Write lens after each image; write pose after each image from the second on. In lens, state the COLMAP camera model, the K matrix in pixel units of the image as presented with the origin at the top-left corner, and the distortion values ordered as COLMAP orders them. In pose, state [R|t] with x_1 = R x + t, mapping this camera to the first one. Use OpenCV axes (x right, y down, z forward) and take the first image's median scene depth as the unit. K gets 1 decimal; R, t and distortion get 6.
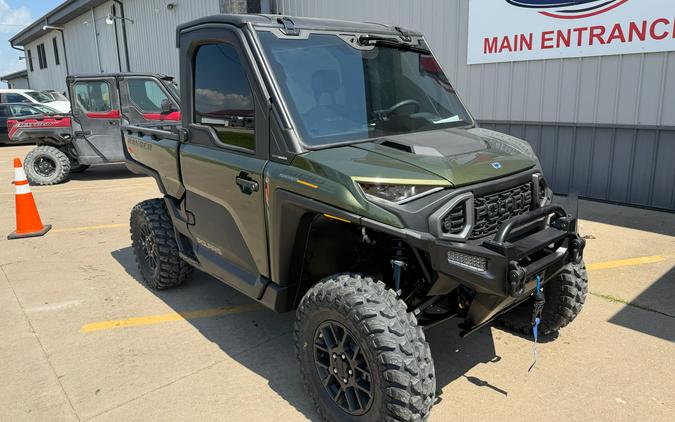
lens RADIAL K [[470.5, 0, 353.6], [0, 470.5, 194.1], [0, 0, 1]] dist [0.037208, -0.002508]
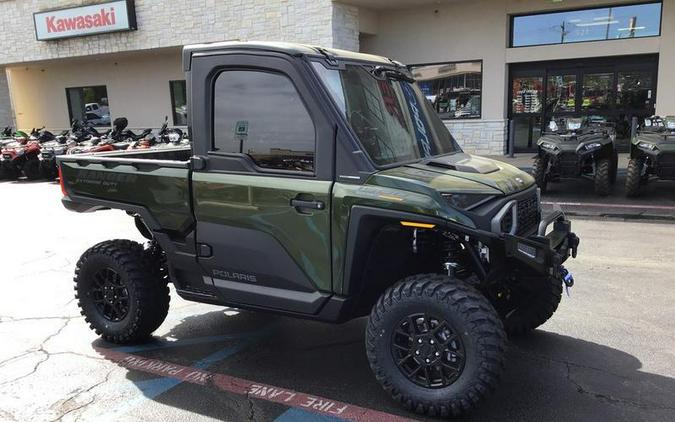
lens RADIAL K [[618.0, 0, 338.5], [0, 618.0, 249.5], [0, 0, 1]] dist [0.038683, -0.025124]
pose [[0.949465, -0.055482, 0.308930, -0.703589], [0.058259, 0.998301, 0.000235, 0.099511], [-0.308418, 0.017775, 0.951085, -0.416274]]
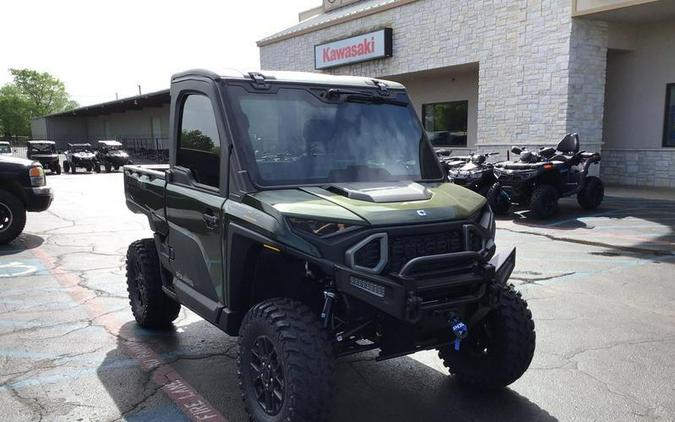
lens RADIAL K [[611.1, 0, 337.3], [0, 611.1, 254.2], [0, 0, 1]] dist [0.146458, -0.221886]
pose [[0.986802, 0.066441, -0.147676, 0.353125], [-0.070668, 0.997222, -0.023559, 0.091858], [0.145700, 0.033684, 0.988755, -0.503426]]
